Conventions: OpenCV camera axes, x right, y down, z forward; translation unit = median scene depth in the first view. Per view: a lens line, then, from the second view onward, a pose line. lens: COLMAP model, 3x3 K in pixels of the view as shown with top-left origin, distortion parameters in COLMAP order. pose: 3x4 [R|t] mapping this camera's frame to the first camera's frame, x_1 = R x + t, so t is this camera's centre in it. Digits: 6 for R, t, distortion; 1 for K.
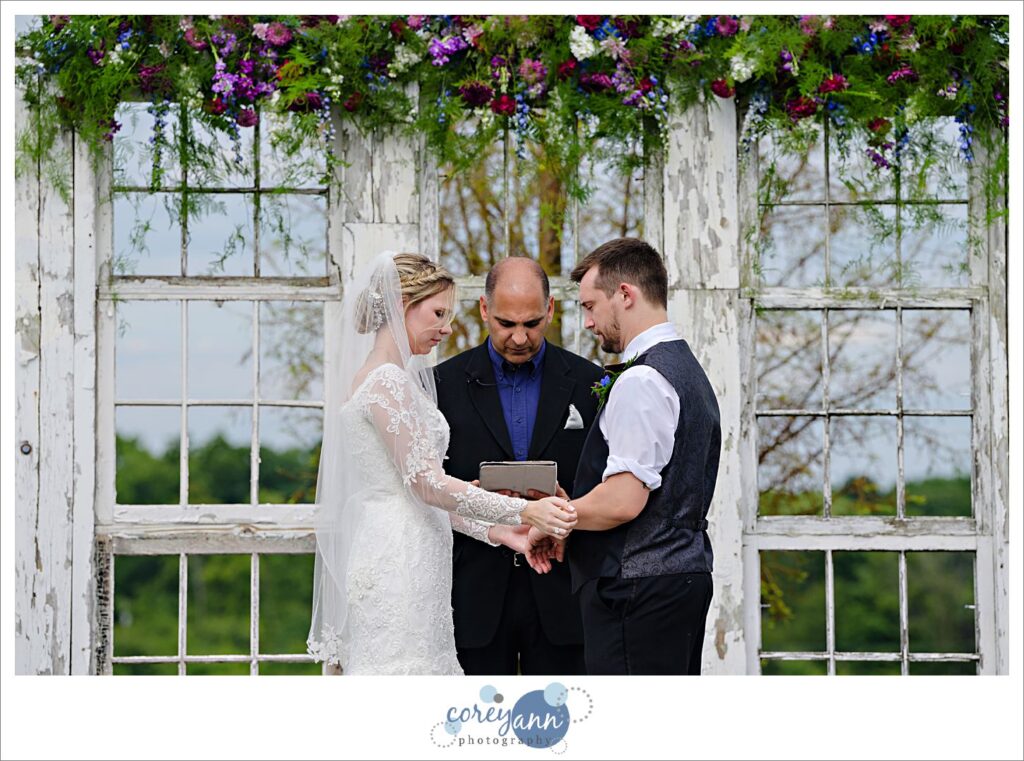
lens RADIAL K [[5856.1, 0, 509.0], [0, 5856.1, 338.3], [0, 0, 1]] dist [2.781961, -14.811747]
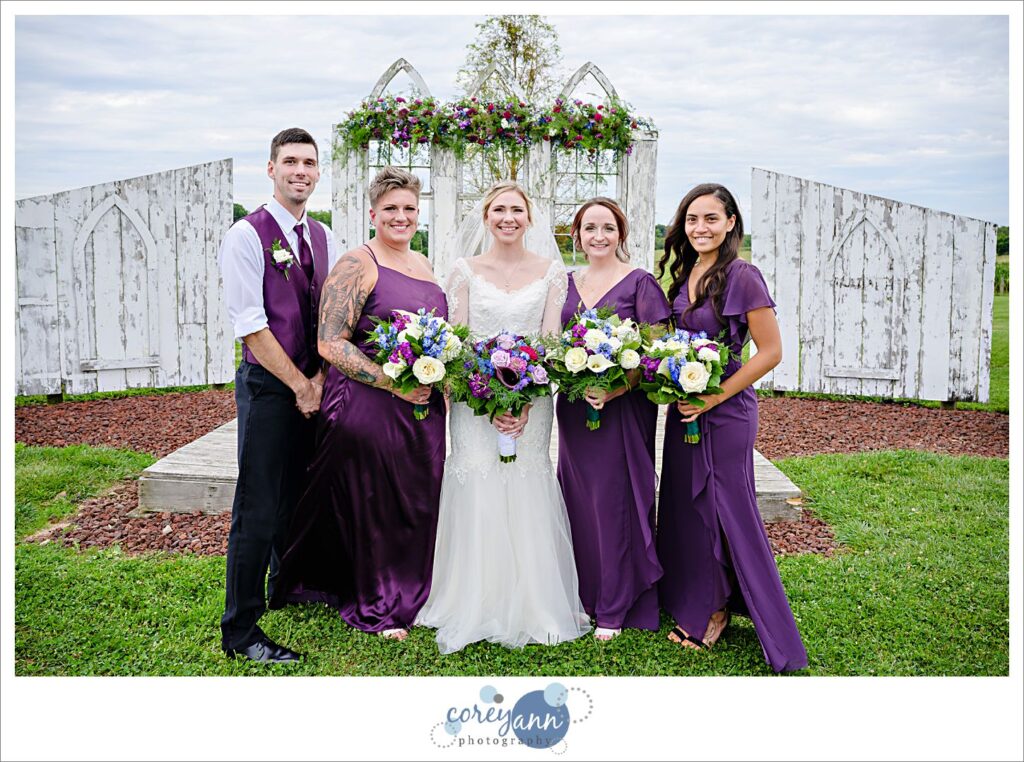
lens RADIAL K [[813.1, 0, 518.1], [0, 813.1, 348.6], [0, 0, 1]] dist [-0.090267, 0.075872]
pose [[0.999743, 0.020335, -0.010035, 0.027059], [-0.018049, 0.981484, 0.190692, -0.012061], [0.013727, -0.190462, 0.981599, 0.523578]]
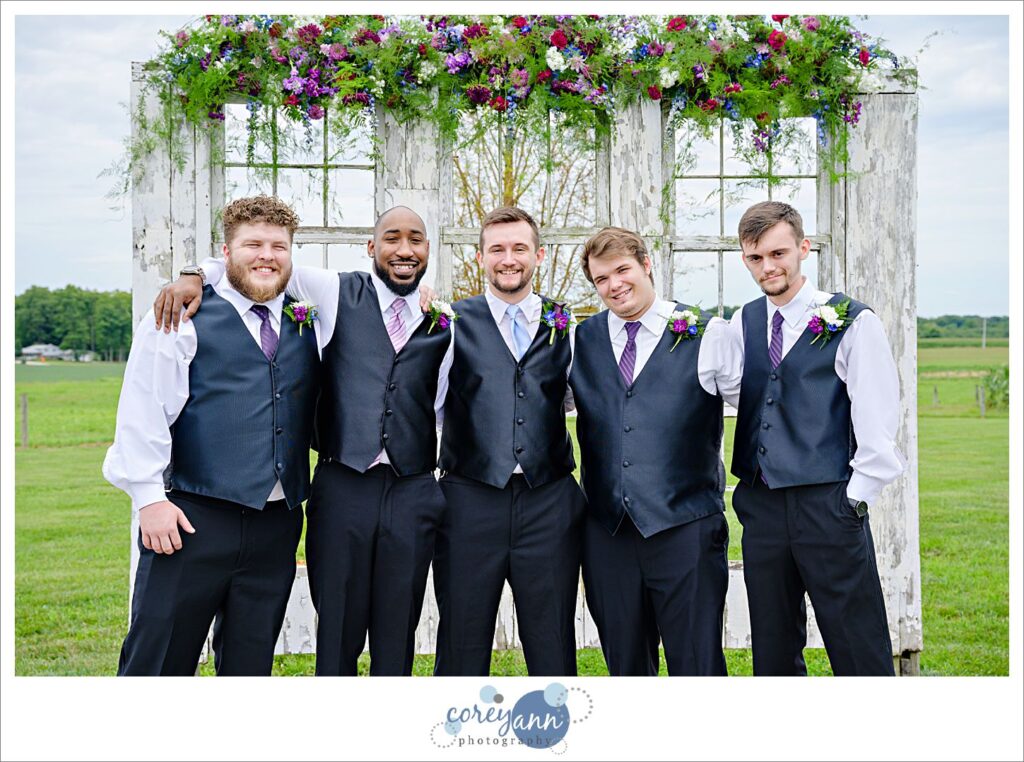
lens RADIAL K [[1376.2, 0, 509.5], [0, 1376.2, 354.5], [0, 0, 1]] dist [0.189405, 0.037253]
pose [[0.999805, 0.000778, 0.019748, -0.004777], [-0.002134, 0.997635, 0.068704, -0.002694], [-0.019648, -0.068733, 0.997442, 0.664729]]
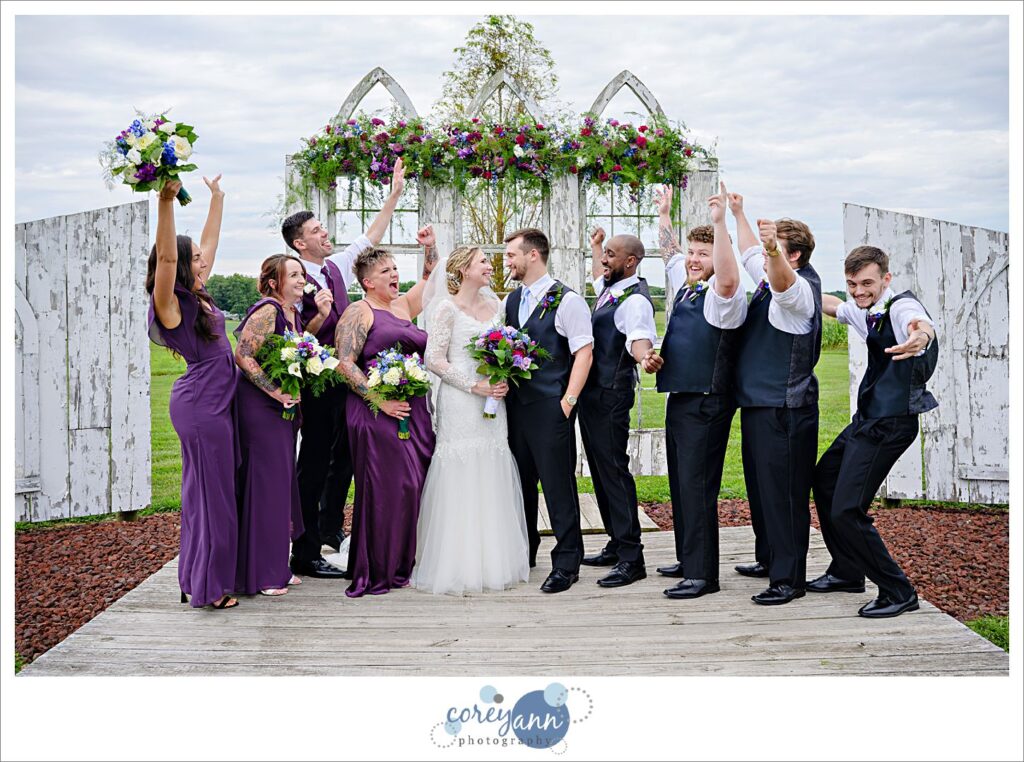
lens RADIAL K [[897.5, 0, 517.6], [0, 897.5, 348.0], [0, 0, 1]] dist [-0.044715, 0.088218]
pose [[0.999669, -0.001767, 0.025665, 0.002093], [-0.000980, 0.994297, 0.106646, -0.007124], [-0.025707, -0.106636, 0.993966, 0.608754]]
